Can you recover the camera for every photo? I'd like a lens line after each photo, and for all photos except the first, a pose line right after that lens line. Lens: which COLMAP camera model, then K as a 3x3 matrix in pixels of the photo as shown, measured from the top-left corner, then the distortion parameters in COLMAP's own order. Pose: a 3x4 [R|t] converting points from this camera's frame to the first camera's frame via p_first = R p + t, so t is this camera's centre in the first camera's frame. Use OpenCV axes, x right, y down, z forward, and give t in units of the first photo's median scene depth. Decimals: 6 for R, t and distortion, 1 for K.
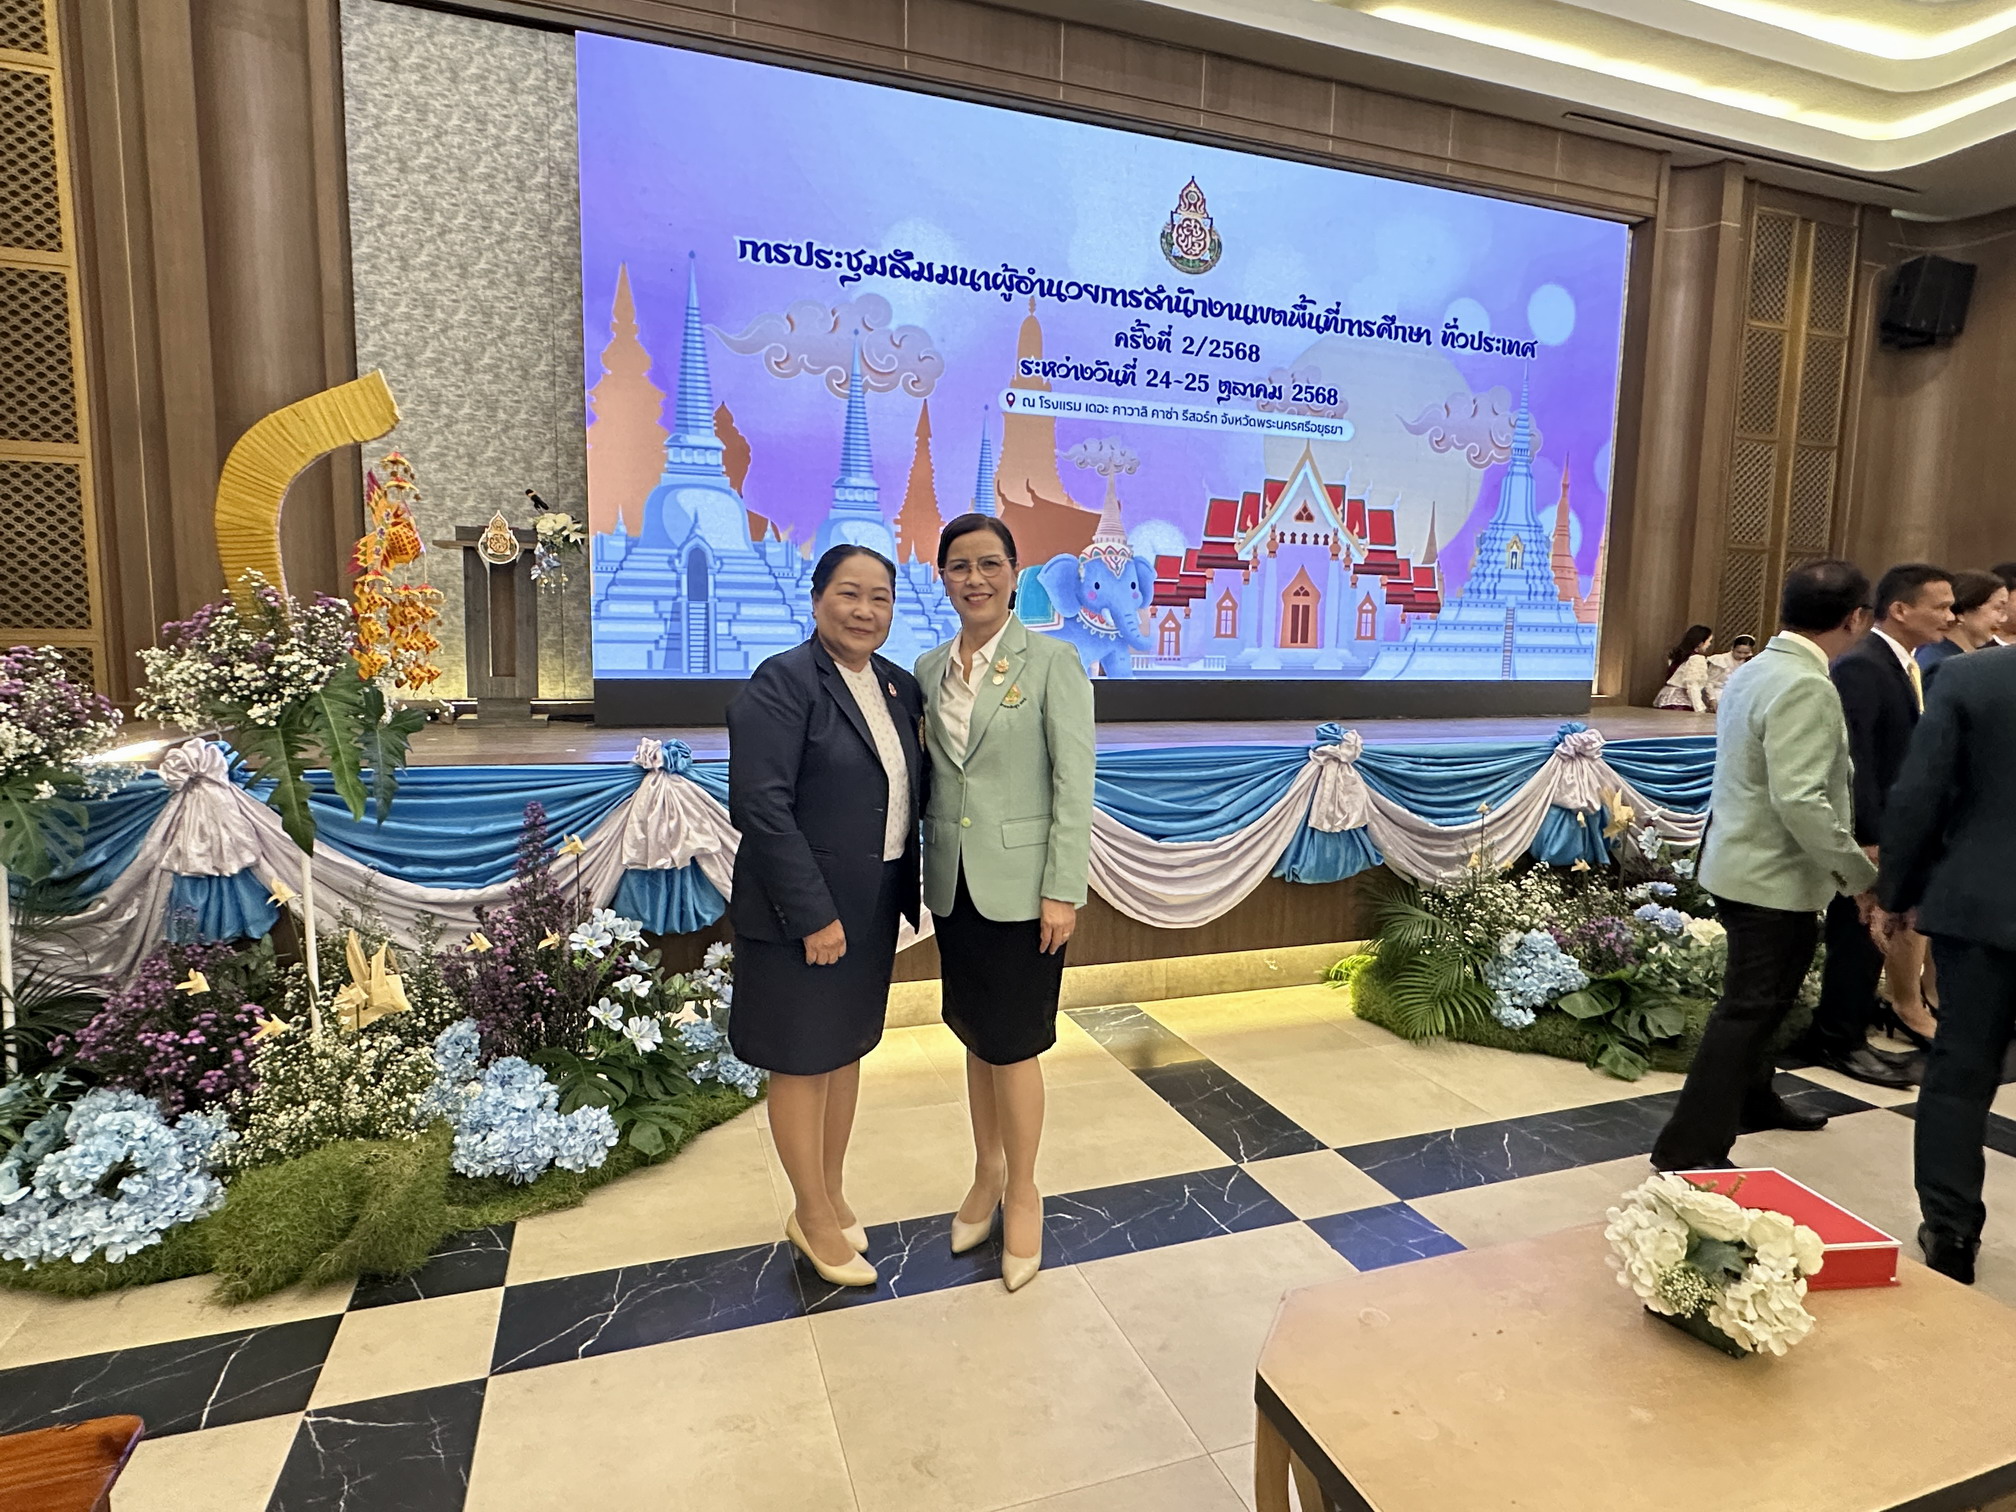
lens RADIAL K [[1098.5, 0, 1008.0], [0, 1098.5, 756.0], [0, 0, 1]] dist [-0.003228, 0.000192]
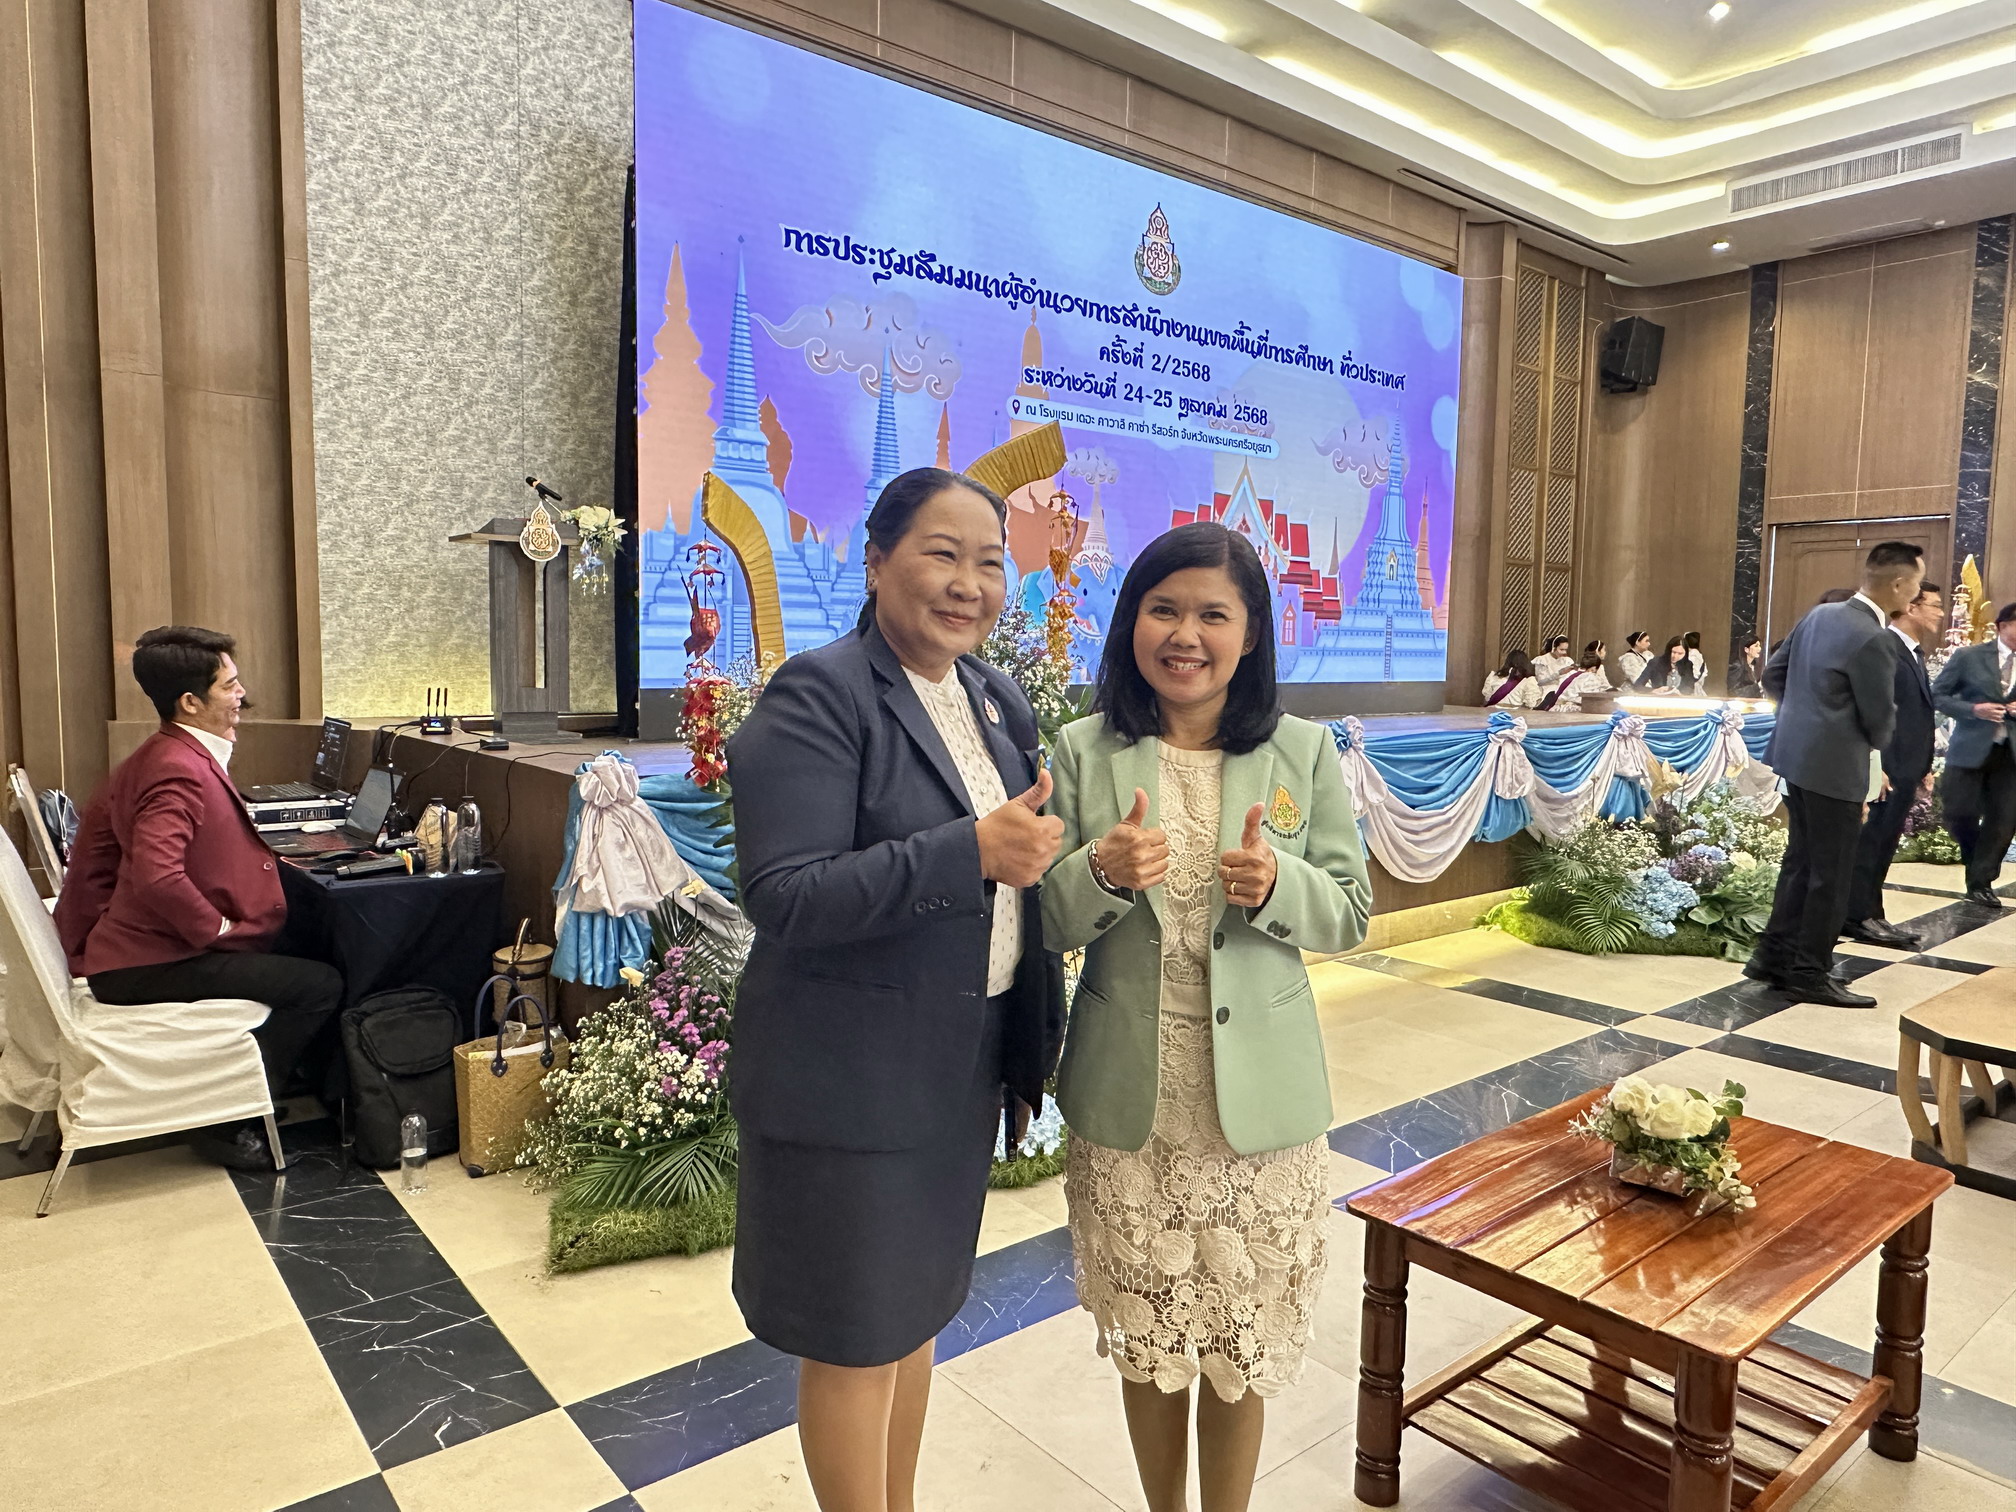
lens RADIAL K [[1313.1, 0, 1008.0], [0, 1313.1, 756.0], [0, 0, 1]] dist [-0.001089, -0.003949]
pose [[0.939400, -0.030409, 0.341471, -0.411617], [0.037682, 0.999182, -0.014684, 0.011570], [-0.340745, 0.026661, 0.939778, -0.113069]]
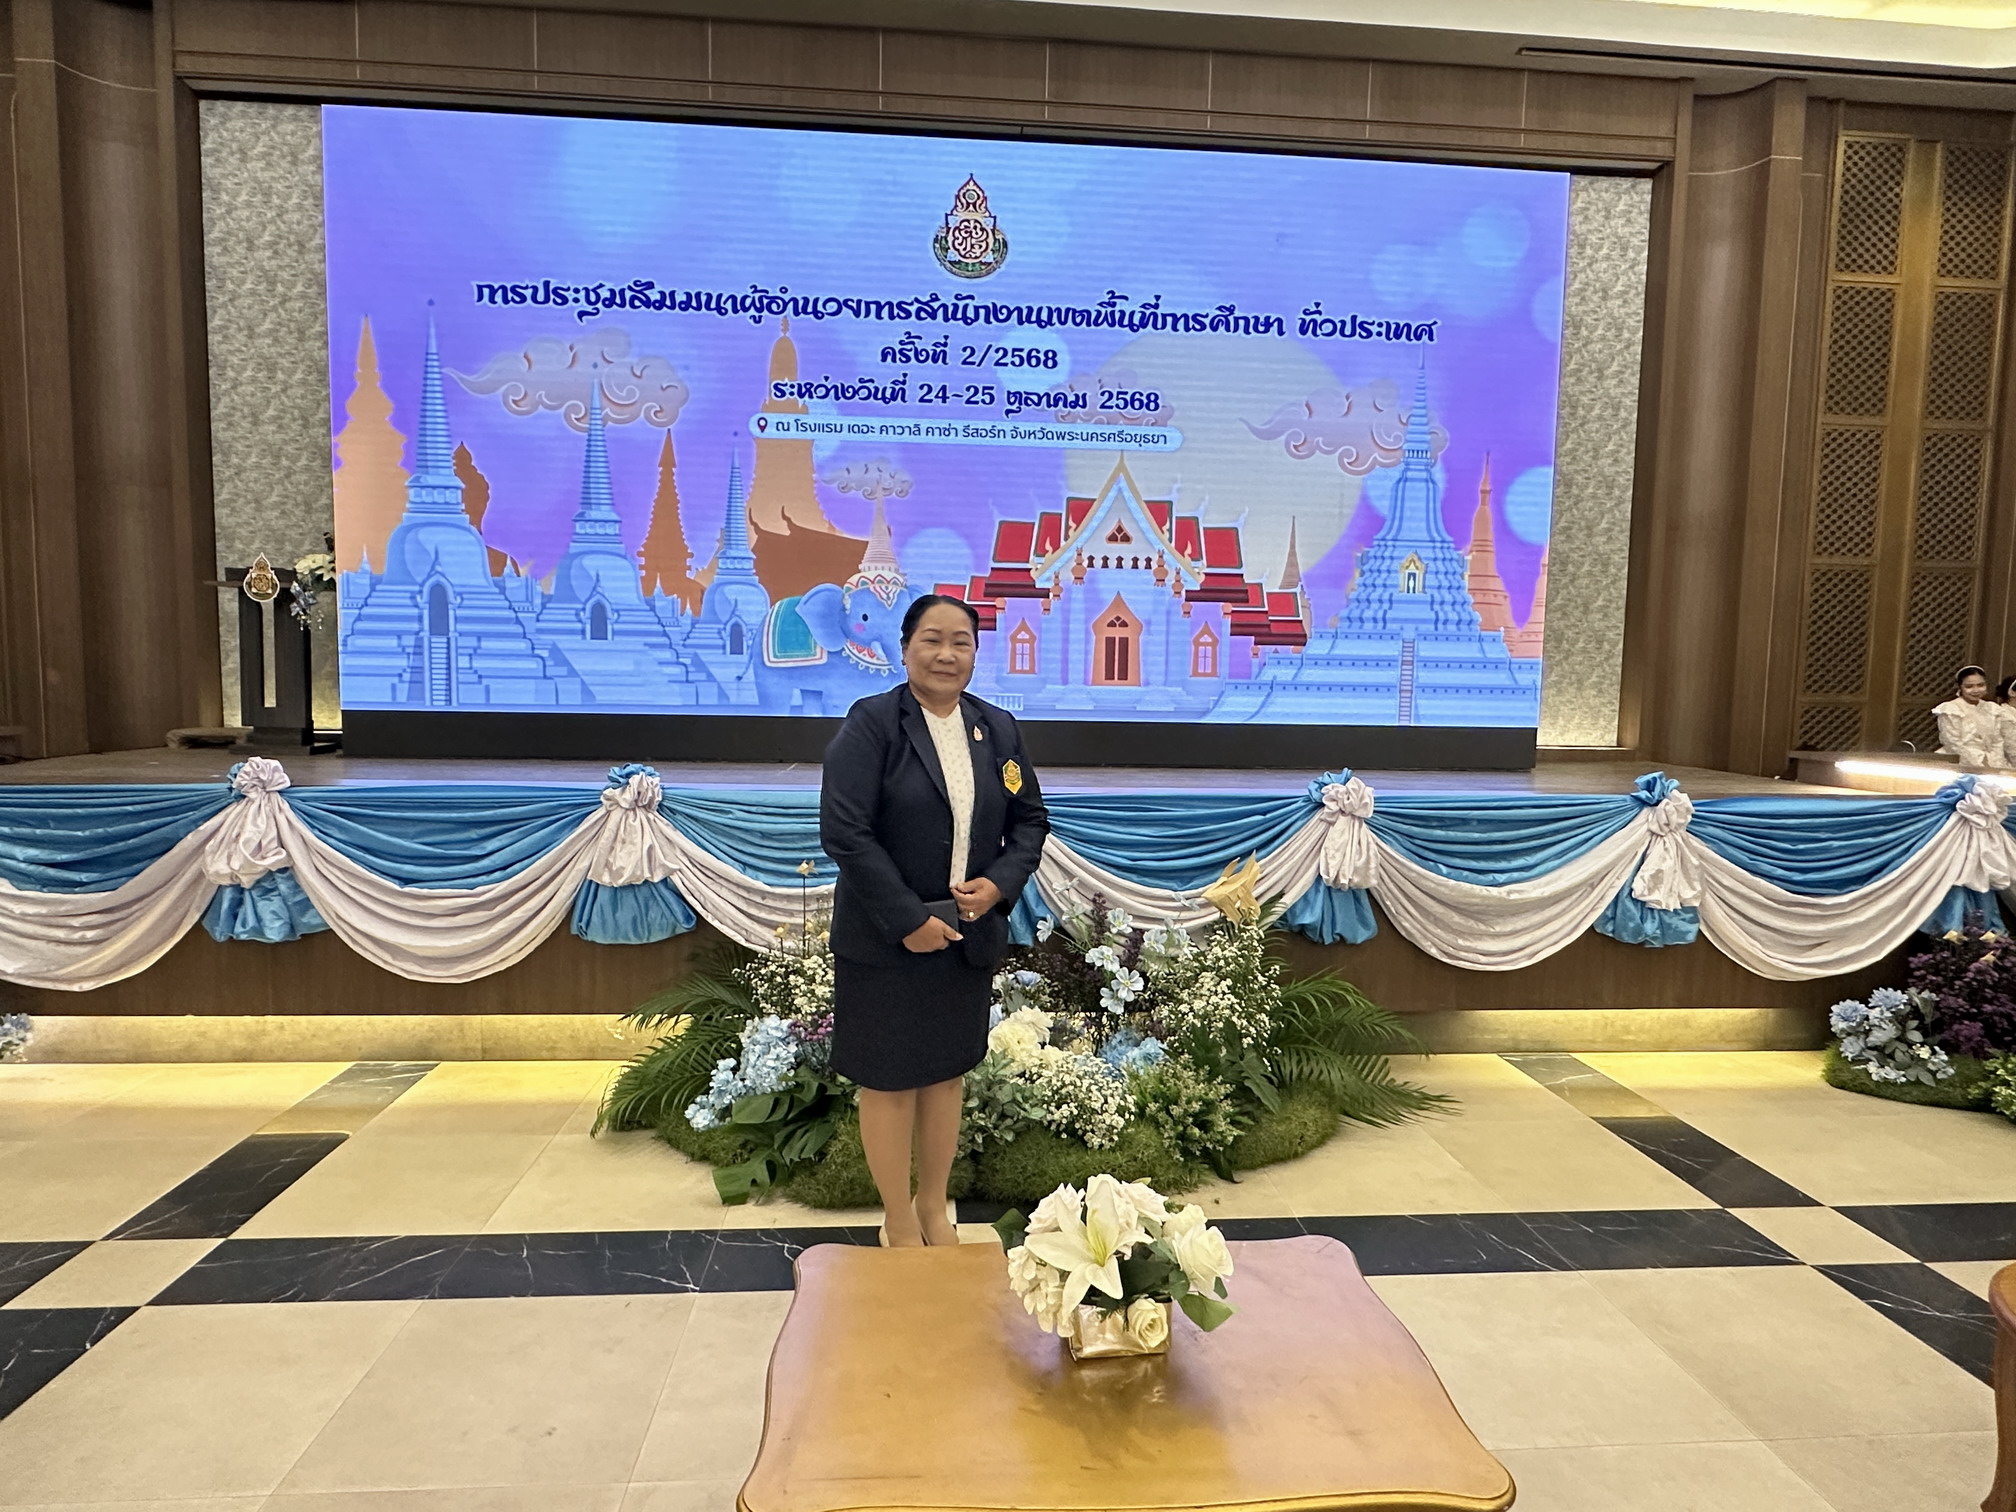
lens RADIAL K [[1136.4, 0, 1008.0], [0, 1136.4, 756.0], [0, 0, 1]] dist [-0.001163, -0.000824]
pose [[0.965353, 0.021399, -0.260070, 0.458657], [-0.031766, 0.998857, -0.035726, -0.007338], [0.259008, 0.042749, 0.964929, 0.109465]]
